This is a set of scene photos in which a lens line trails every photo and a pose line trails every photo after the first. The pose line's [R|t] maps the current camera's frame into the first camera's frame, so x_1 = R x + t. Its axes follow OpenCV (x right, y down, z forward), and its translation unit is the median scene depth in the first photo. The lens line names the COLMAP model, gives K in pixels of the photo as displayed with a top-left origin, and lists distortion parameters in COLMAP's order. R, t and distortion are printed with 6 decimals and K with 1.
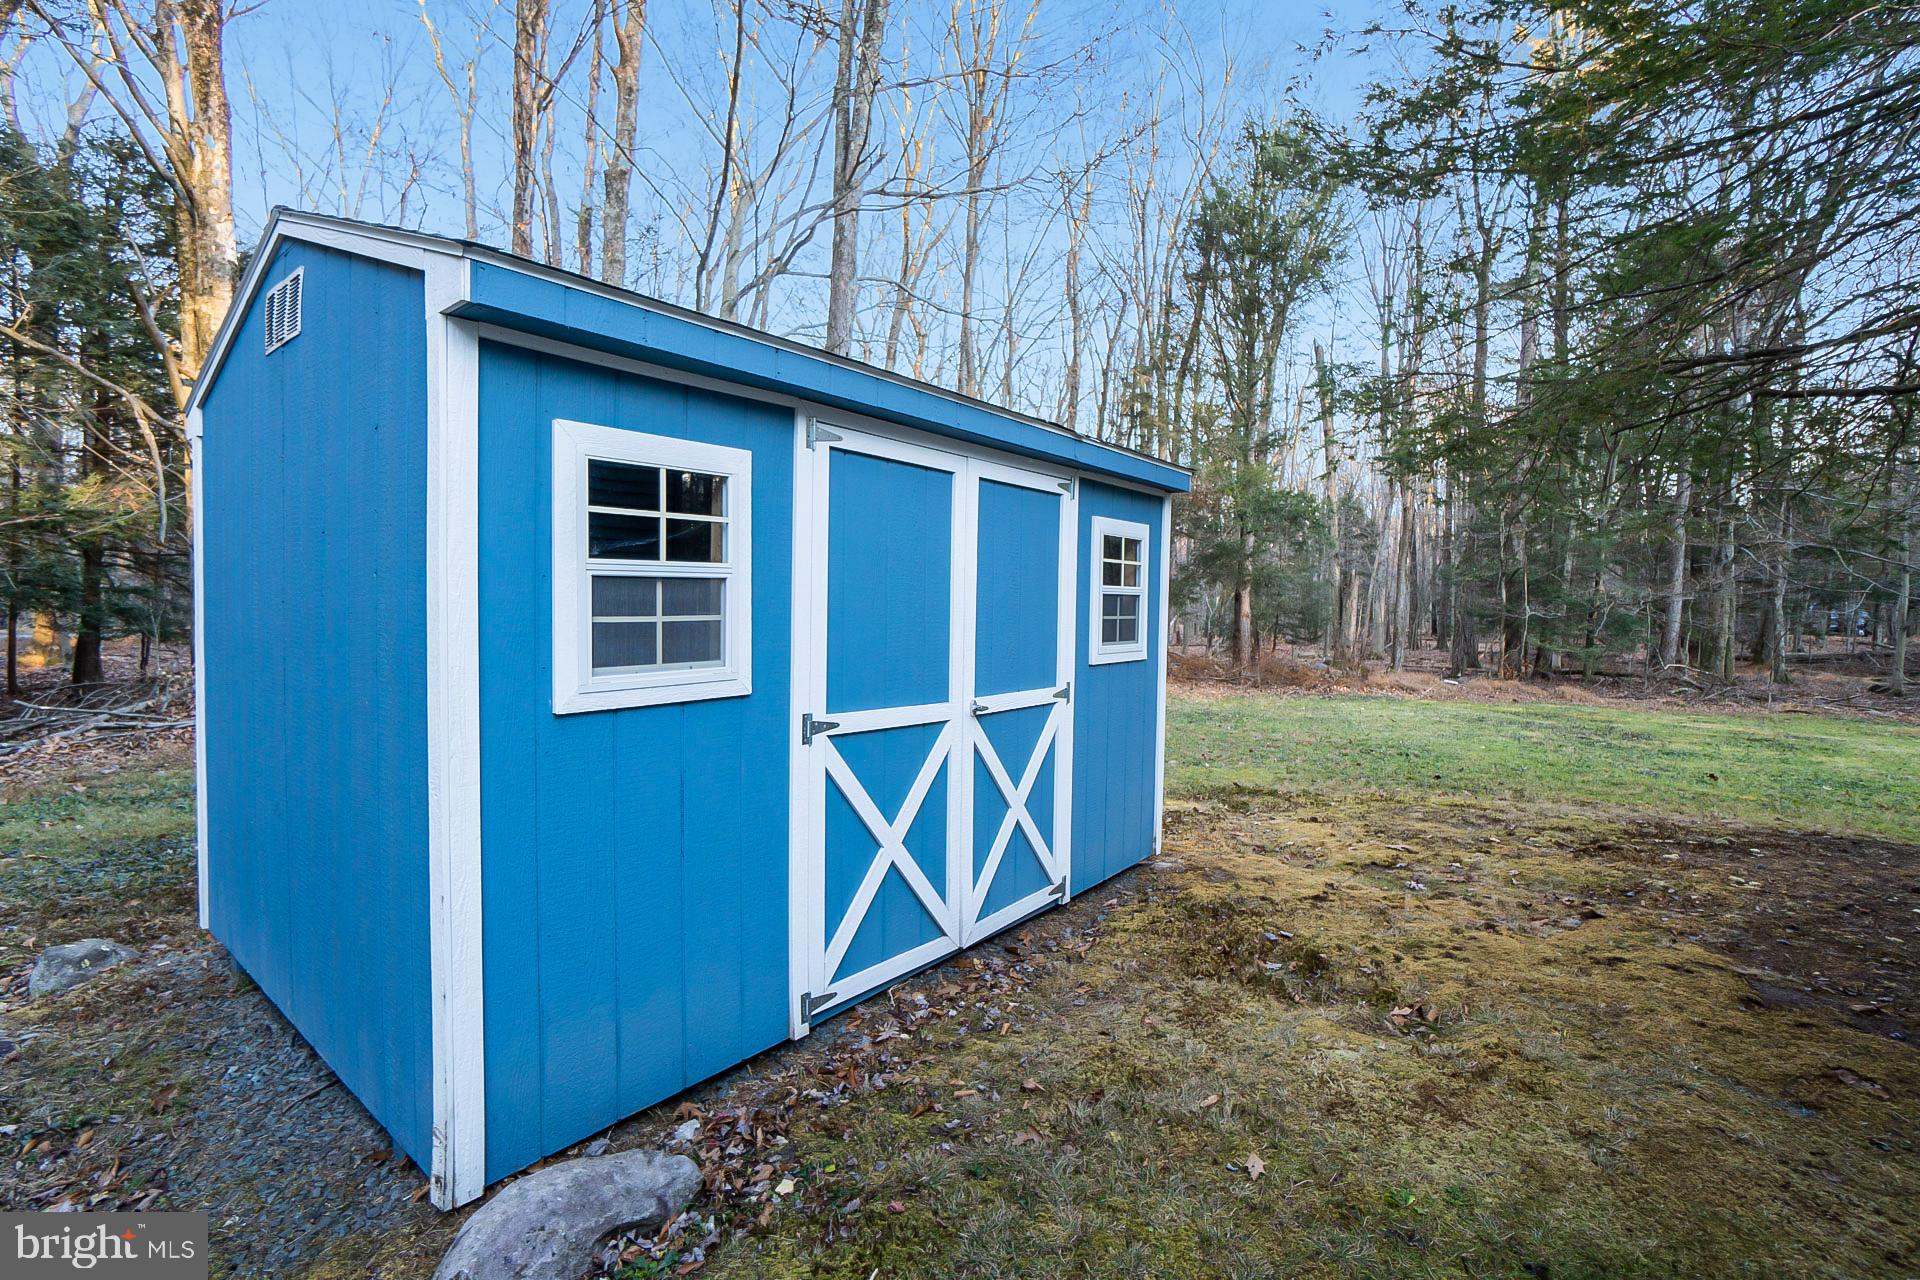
lens RADIAL K [[859.3, 0, 966.8], [0, 859.3, 627.1], [0, 0, 1]] dist [-0.058463, 0.021126]
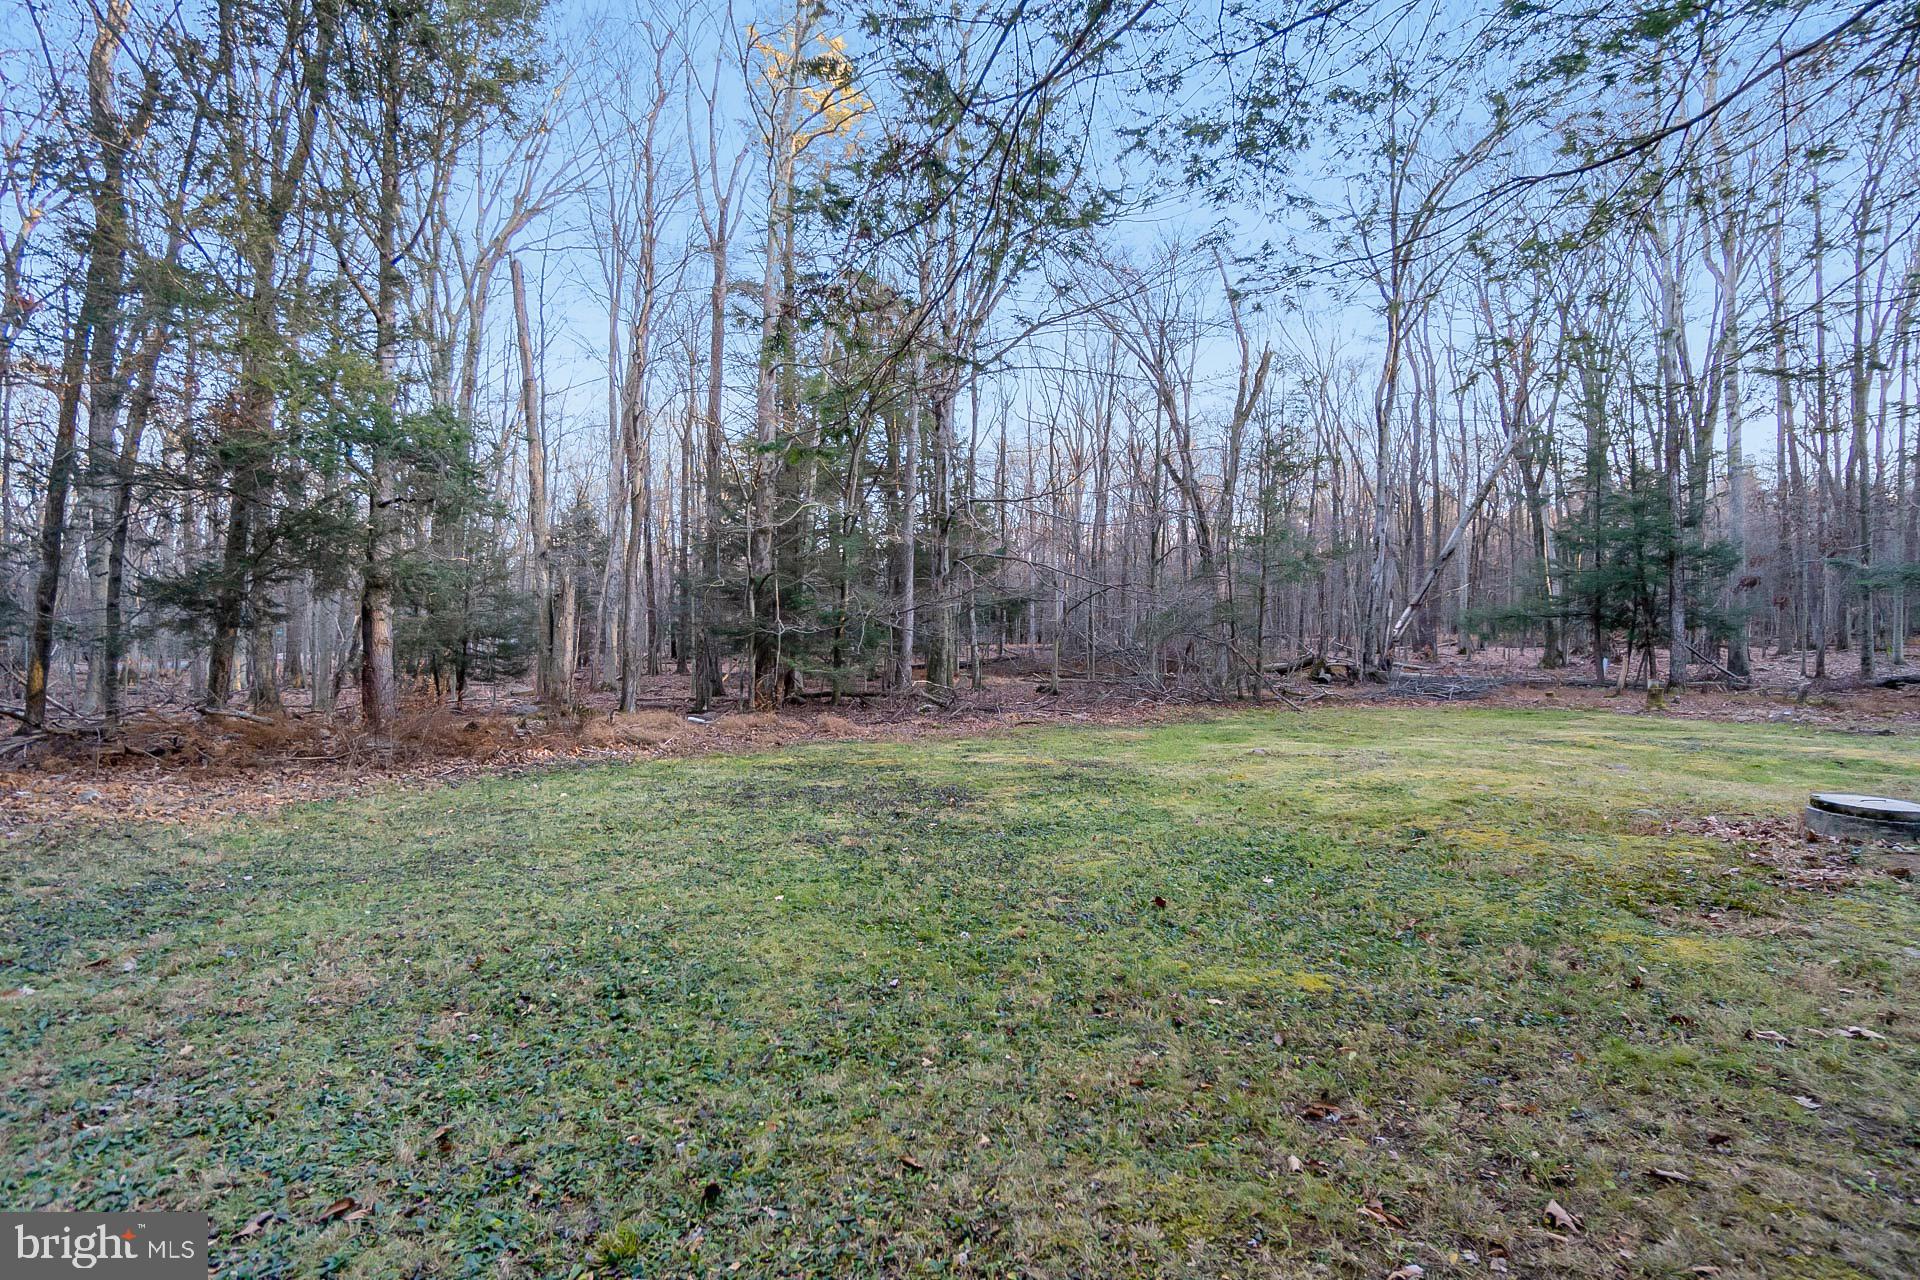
lens RADIAL K [[859.3, 0, 966.8], [0, 859.3, 627.1], [0, 0, 1]] dist [-0.058463, 0.021126]
pose [[0.670047, -0.017310, 0.742117, 0.161015], [0.039573, 0.999139, -0.012424, -0.000805], [-0.741263, 0.037692, 0.670156, 0.290462]]
